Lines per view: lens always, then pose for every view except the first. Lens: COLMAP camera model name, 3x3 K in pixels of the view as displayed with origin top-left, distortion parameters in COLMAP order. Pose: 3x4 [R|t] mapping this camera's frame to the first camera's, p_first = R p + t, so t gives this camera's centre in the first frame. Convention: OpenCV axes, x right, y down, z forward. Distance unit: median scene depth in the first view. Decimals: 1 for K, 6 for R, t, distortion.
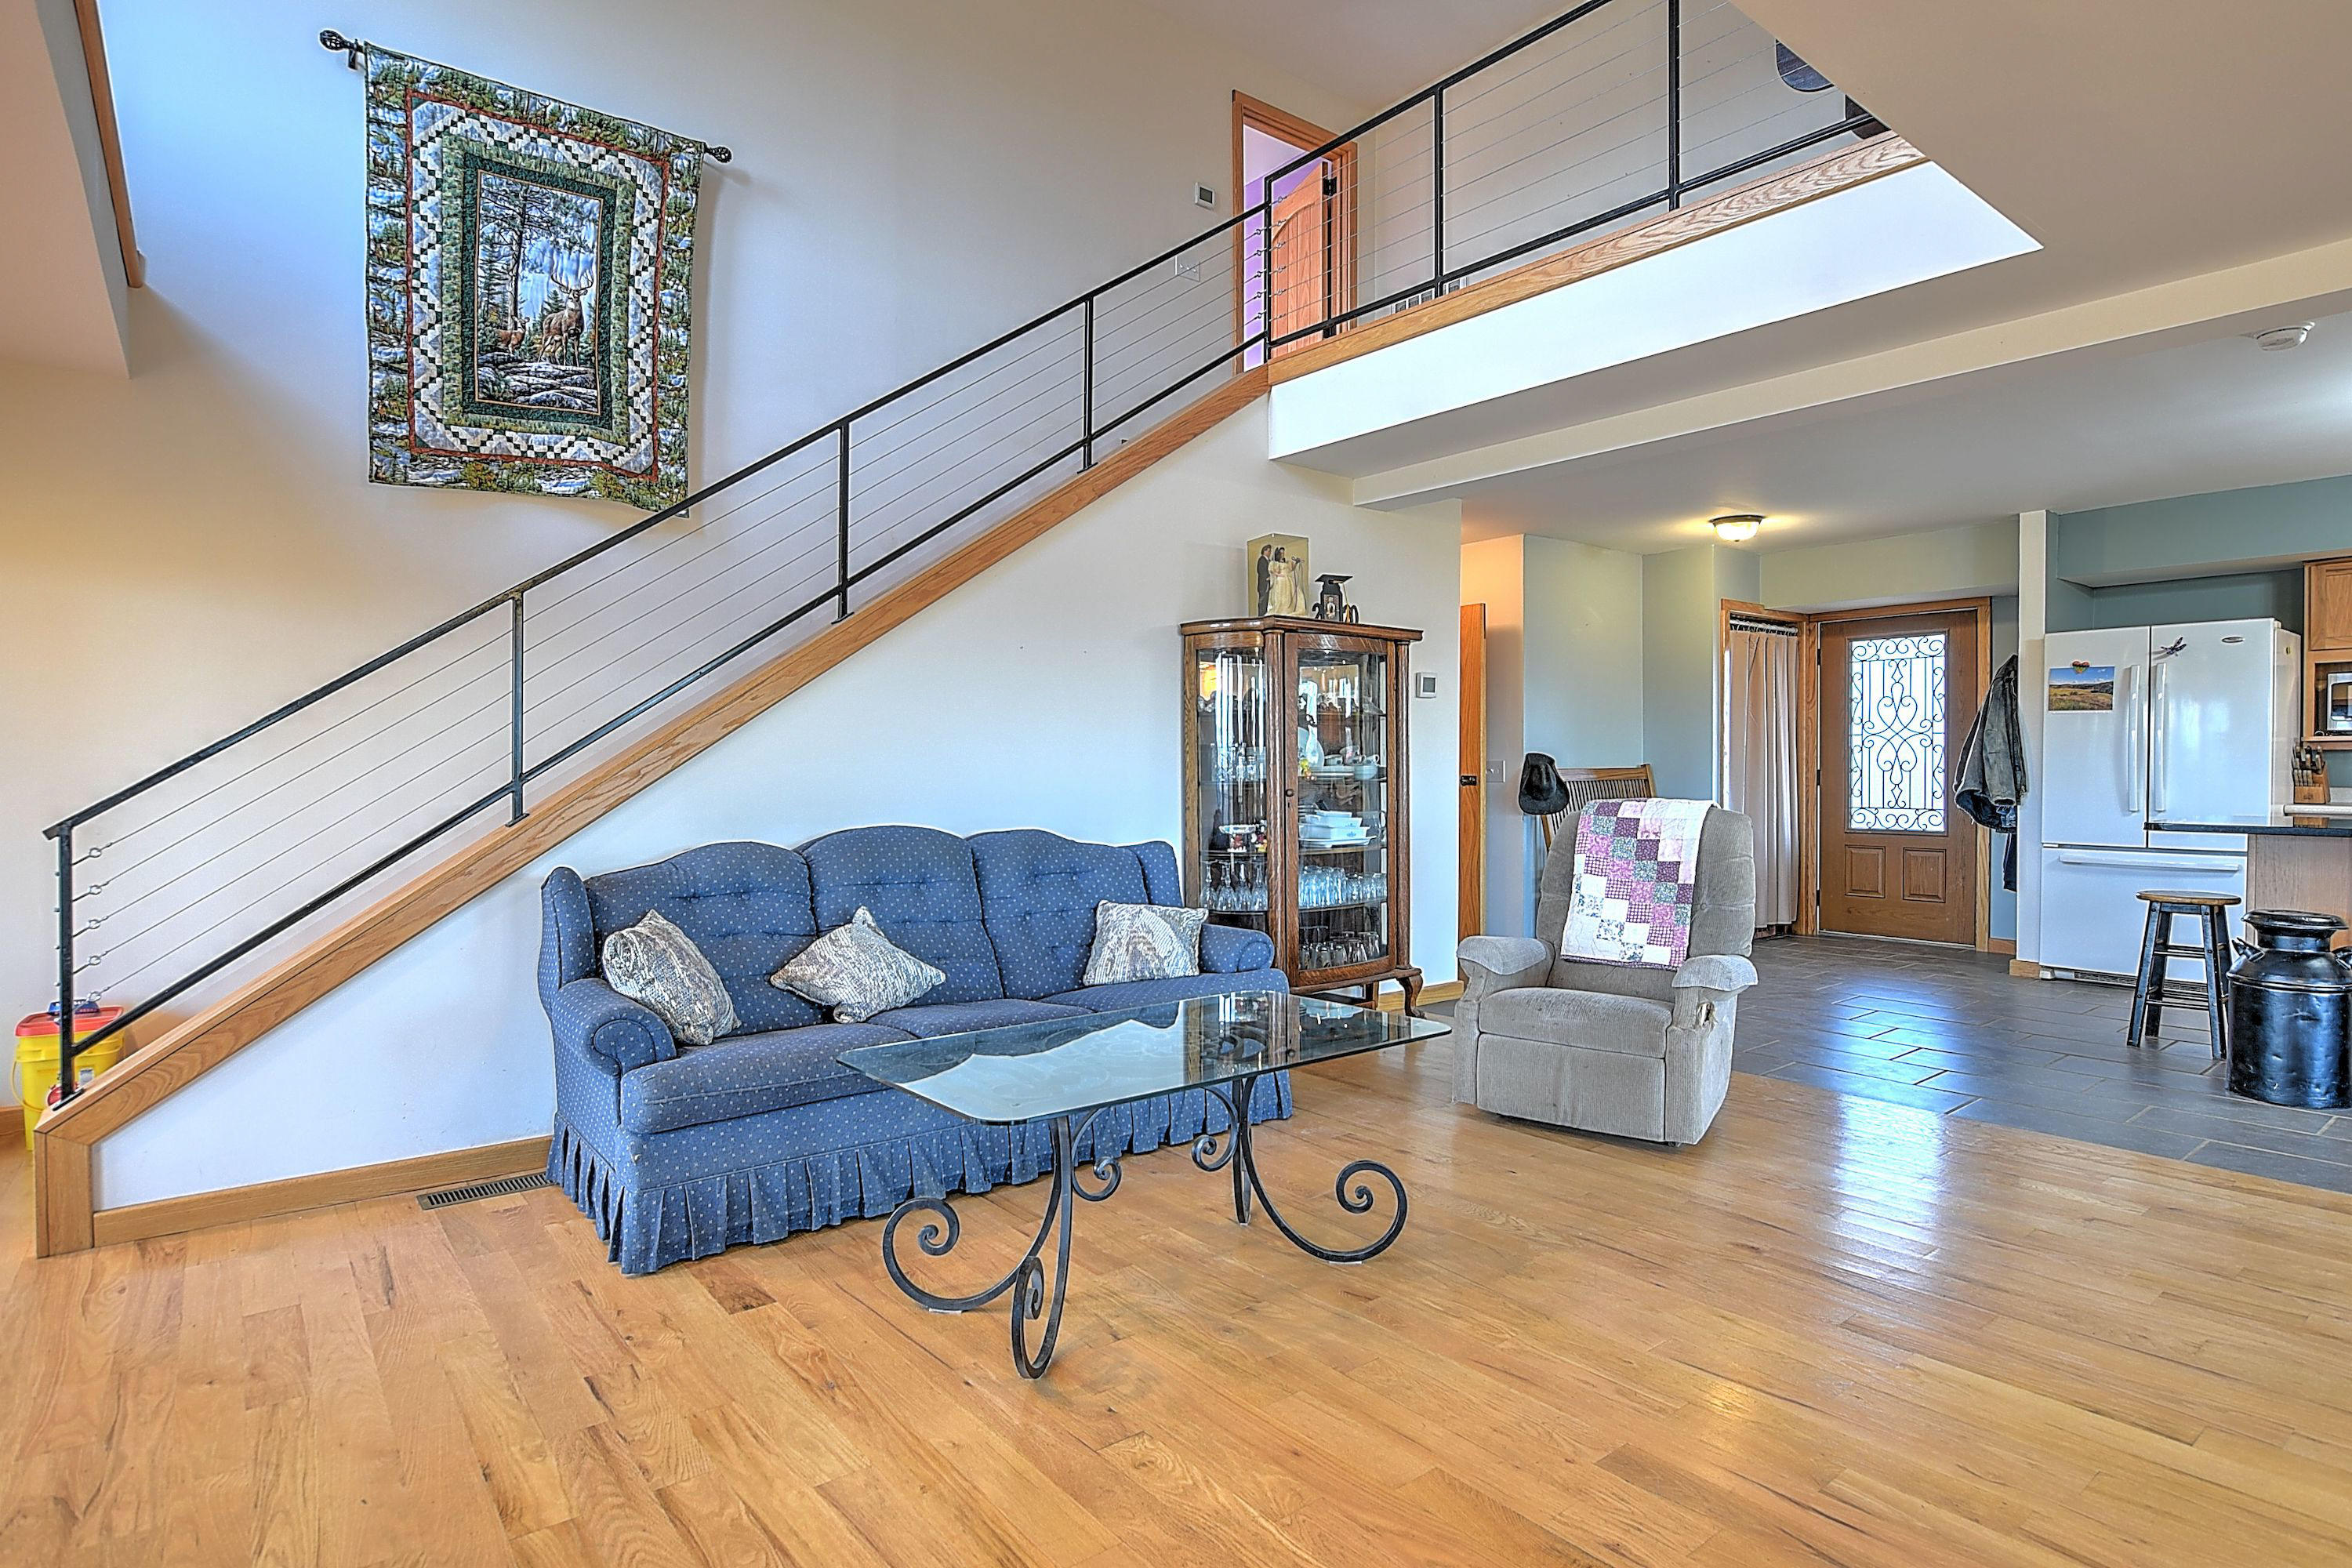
lens RADIAL K [[1234.7, 0, 1157.0], [0, 1234.7, 801.3], [0, 0, 1]] dist [-0.013509, 0.002263]
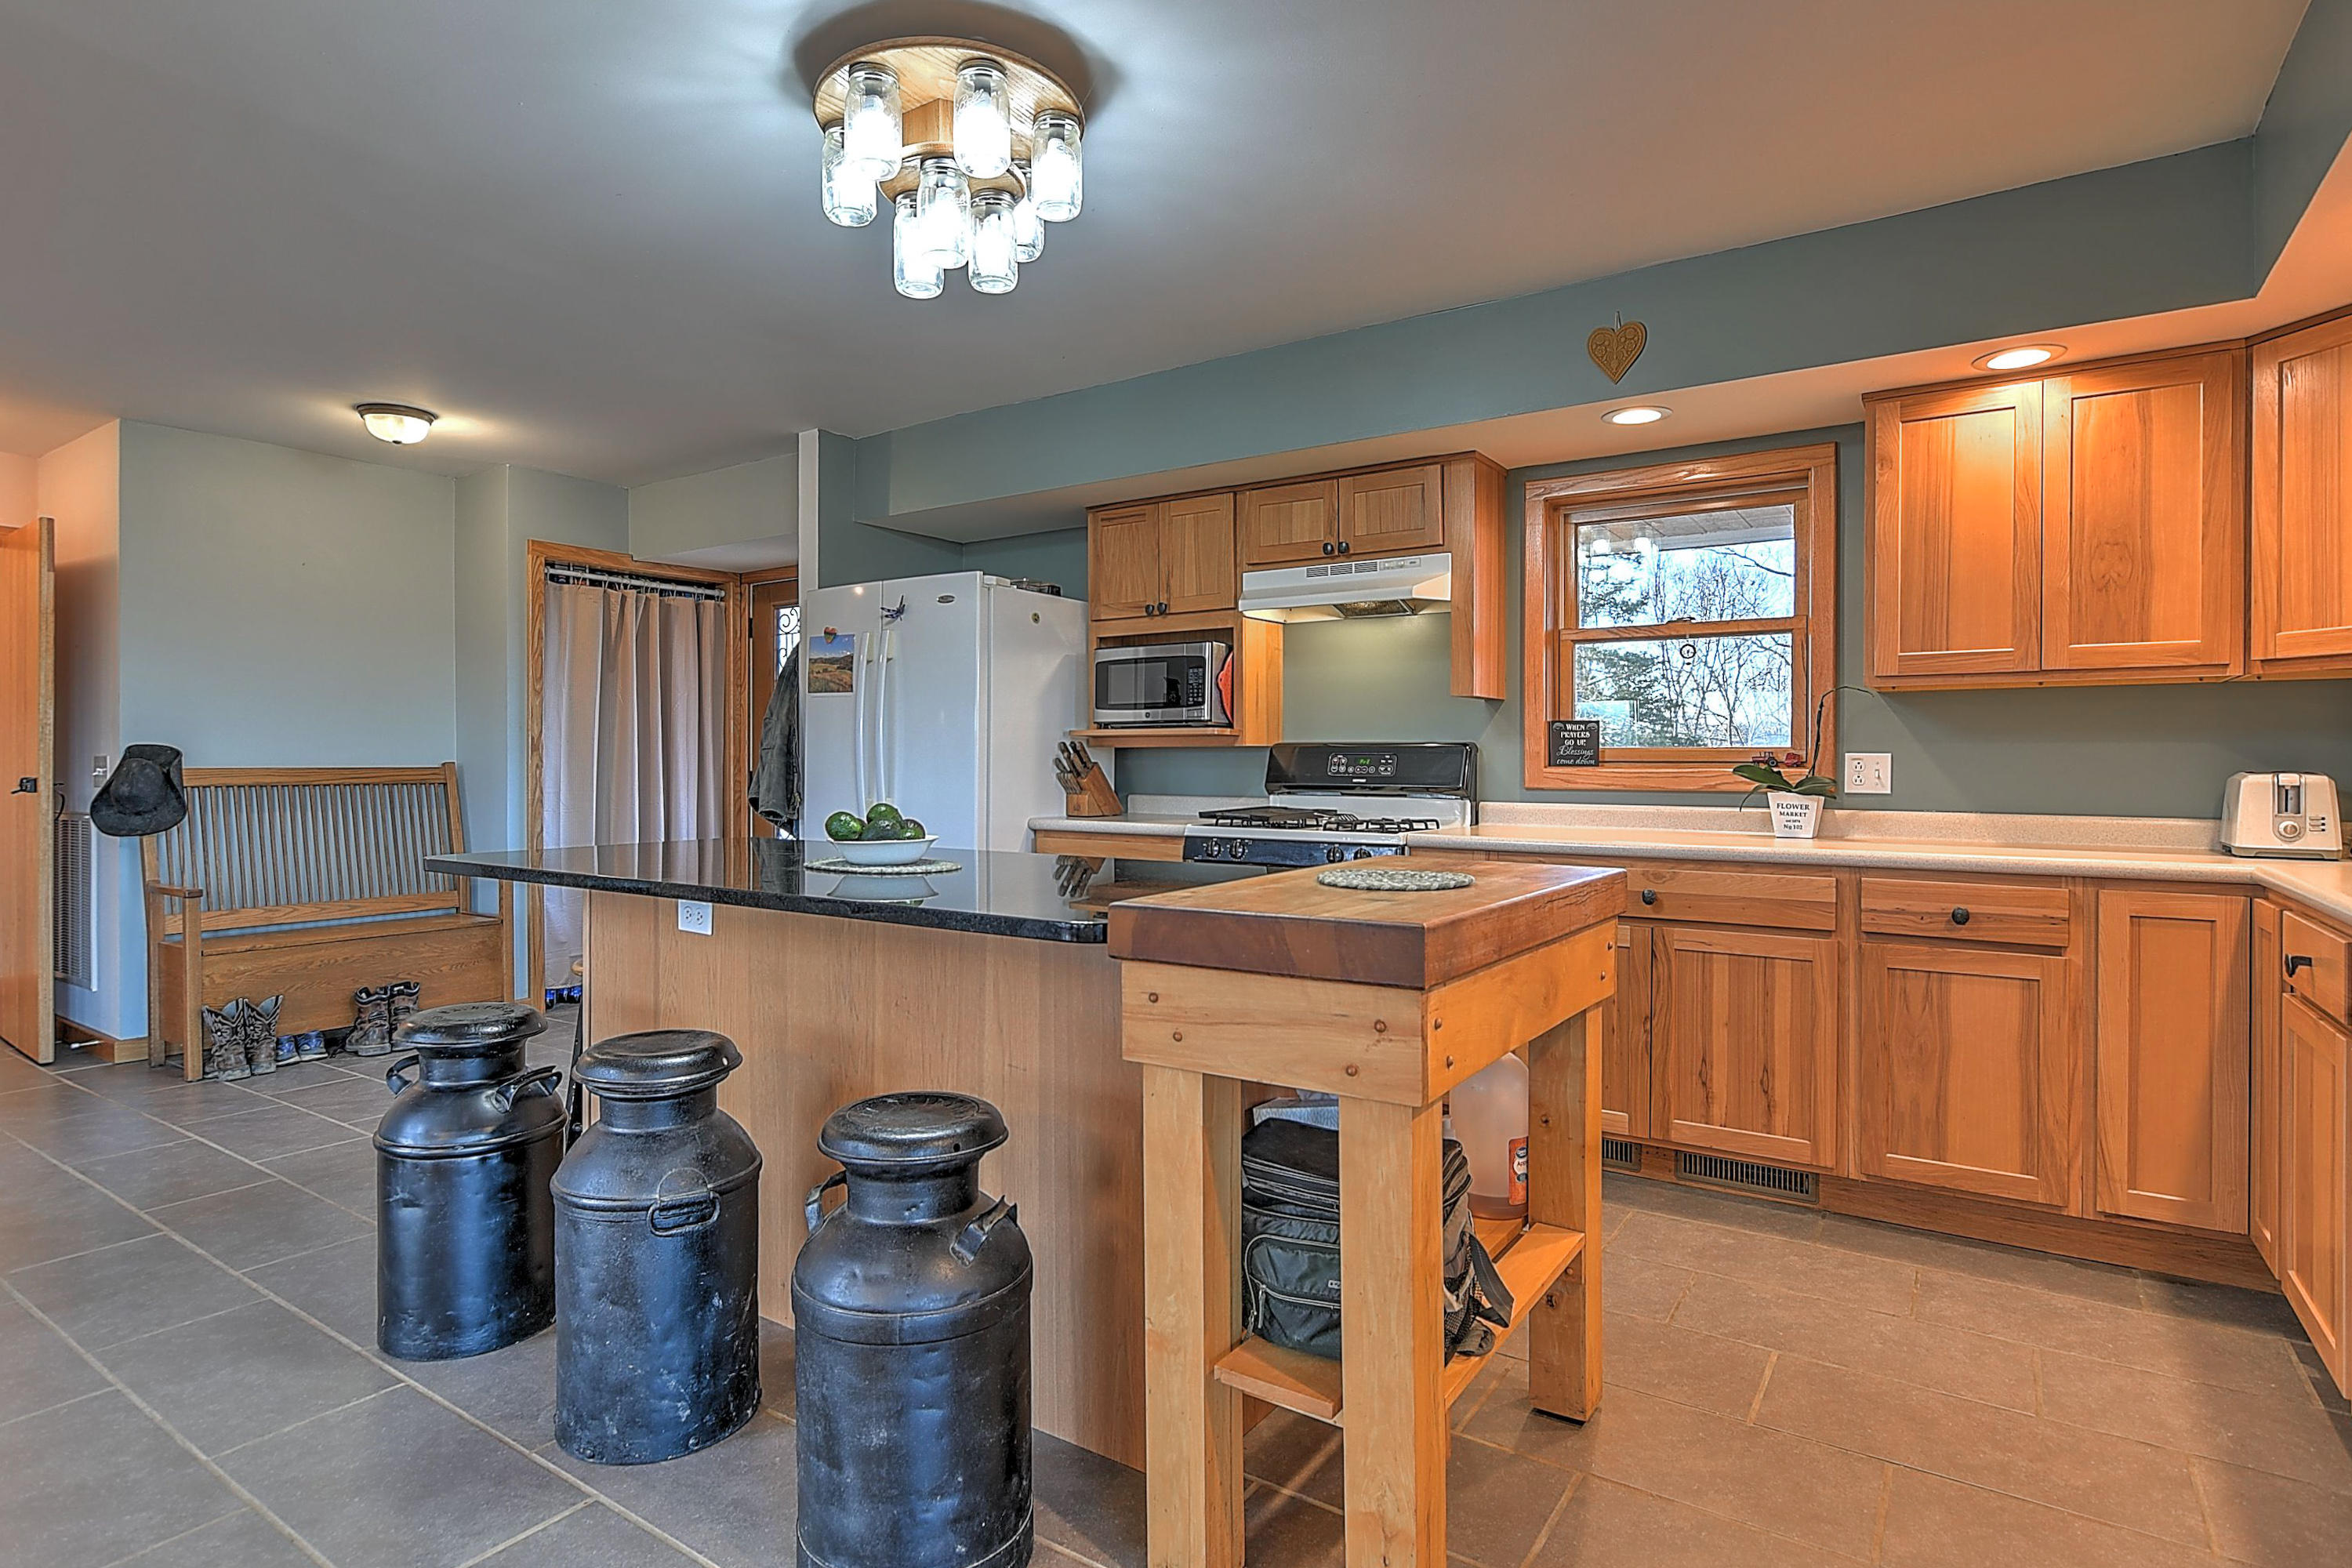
lens RADIAL K [[1234.7, 0, 1160.1], [0, 1234.7, 771.3], [0, 0, 1]] dist [-0.013509, 0.002263]
pose [[0.954356, 0.001514, 0.298669, 0.594341], [0.004779, 0.999782, -0.020338, -0.007935], [-0.298635, 0.020837, 0.954140, 0.180375]]
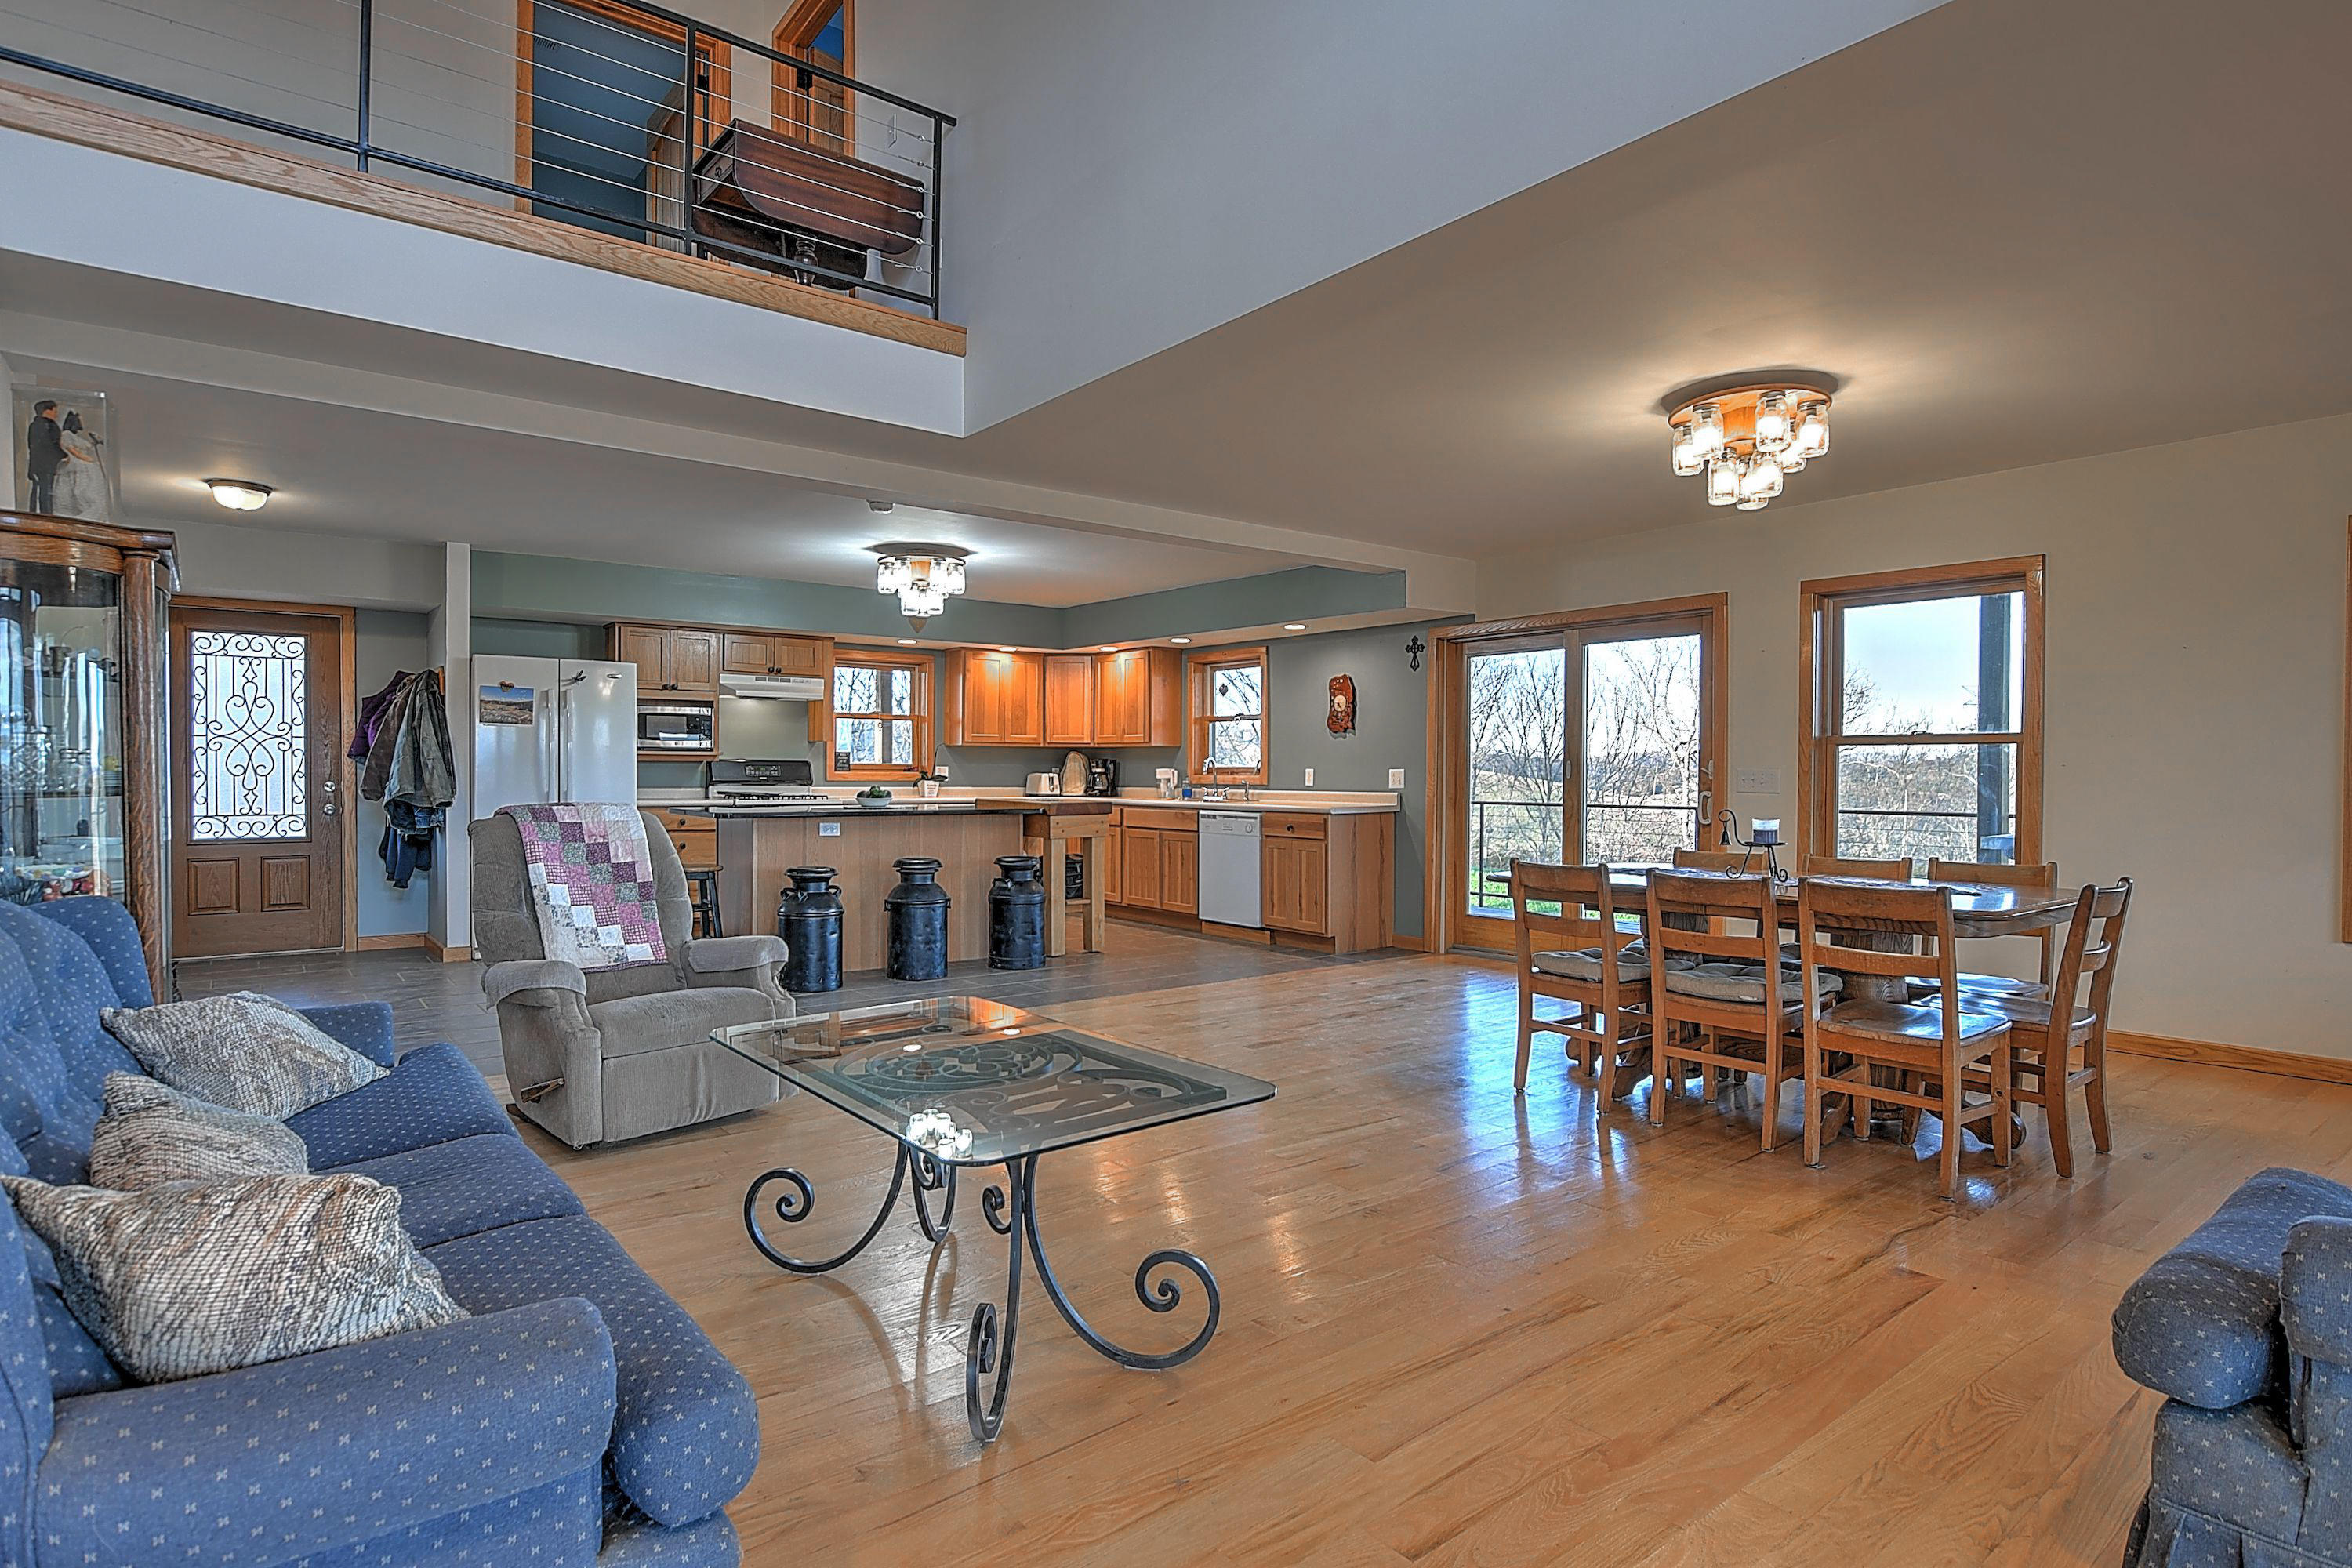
lens RADIAL K [[1234.7, 0, 1166.3], [0, 1234.7, 786.3], [0, 0, 1]] dist [-0.013509, 0.002263]
pose [[-0.011757, -0.008093, 0.999898, -0.356145], [0.025027, 0.999652, 0.008385, -0.006919], [-0.999618, 0.025123, -0.011550, 0.319134]]
